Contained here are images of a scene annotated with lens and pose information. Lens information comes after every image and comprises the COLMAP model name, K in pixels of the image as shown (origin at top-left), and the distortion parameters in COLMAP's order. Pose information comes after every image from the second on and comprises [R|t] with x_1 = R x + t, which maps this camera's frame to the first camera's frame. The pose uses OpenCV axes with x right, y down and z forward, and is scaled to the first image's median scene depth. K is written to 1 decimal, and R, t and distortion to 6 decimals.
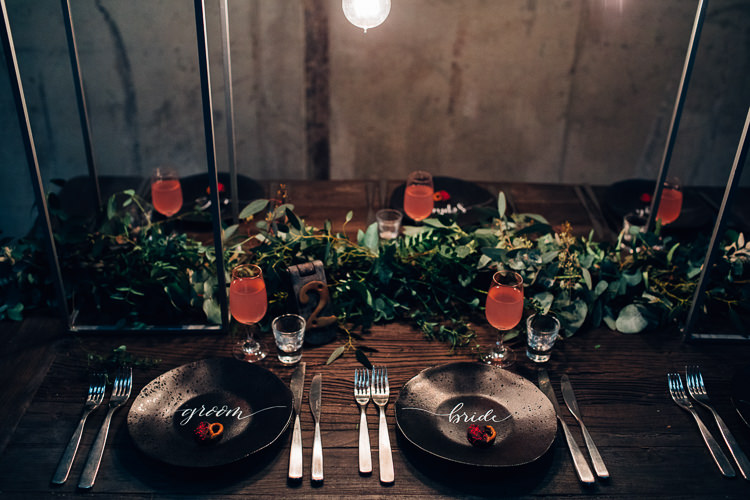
lens RADIAL K [[723.2, 0, 369.3], [0, 723.2, 249.4], [0, 0, 1]] dist [-0.046686, 0.000000]
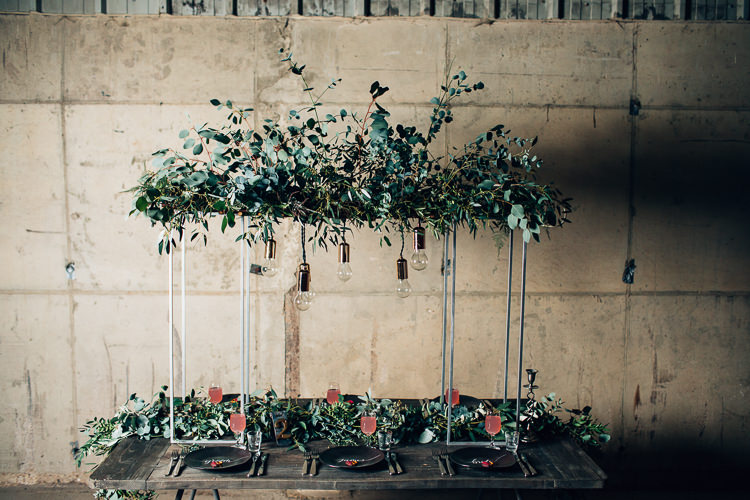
lens RADIAL K [[723.2, 0, 369.7], [0, 723.2, 236.0], [0, 0, 1]] dist [-0.046686, 0.000000]
pose [[0.999709, -0.011132, 0.021382, 0.079344], [0.019854, 0.883274, -0.468437, 0.309126], [-0.013671, 0.468725, 0.883238, -0.657131]]
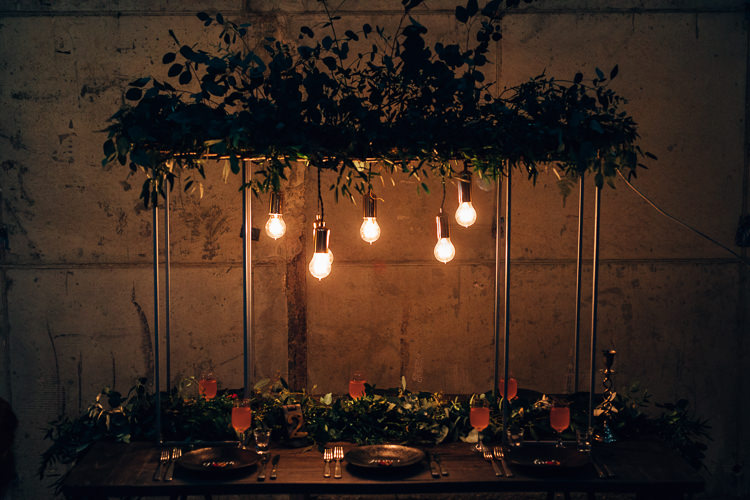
lens RADIAL K [[1045.5, 0, 371.4], [0, 1045.5, 228.2], [0, 0, 1]] dist [0.031548, 0.000000]
pose [[0.999719, -0.022773, 0.006527, 0.055121], [0.023320, 0.897589, -0.440216, 0.400591], [0.004167, 0.440244, 0.897868, -0.802673]]
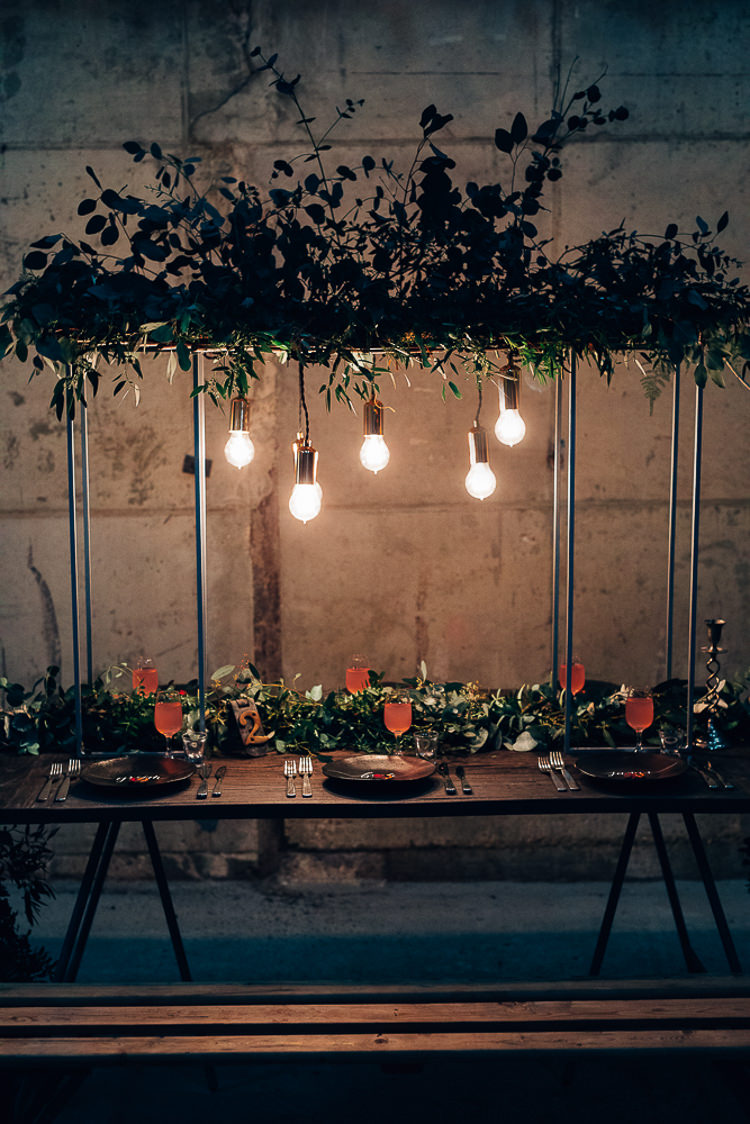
lens RADIAL K [[1566.8, 0, 361.9], [0, 1566.8, 533.9], [0, 0, 1]] dist [0.031548, 0.000000]
pose [[0.999511, -0.030964, 0.004445, 0.042027], [0.030094, 0.913008, -0.406831, 0.452716], [0.008539, 0.406766, 0.913493, -0.856579]]
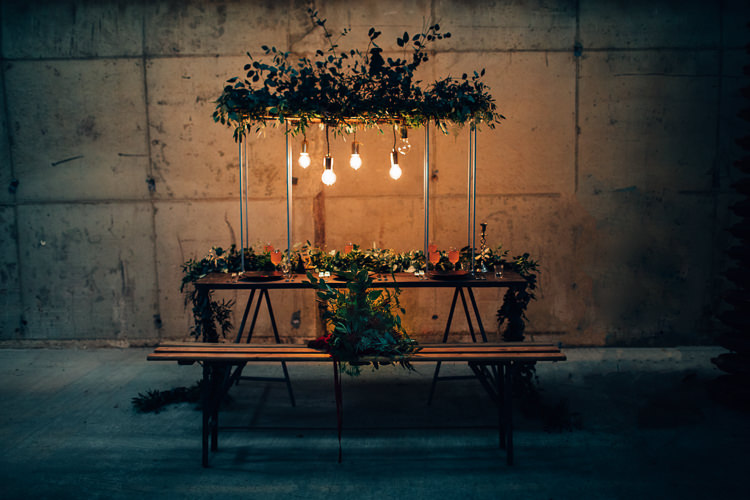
lens RADIAL K [[723.2, 0, 368.1], [0, 723.2, 230.9], [0, 0, 1]] dist [-0.046686, 0.000000]
pose [[0.999496, -0.029811, -0.010928, 0.107087], [0.021971, 0.897837, -0.439780, 0.720475], [0.022922, 0.439318, 0.898039, -1.068976]]
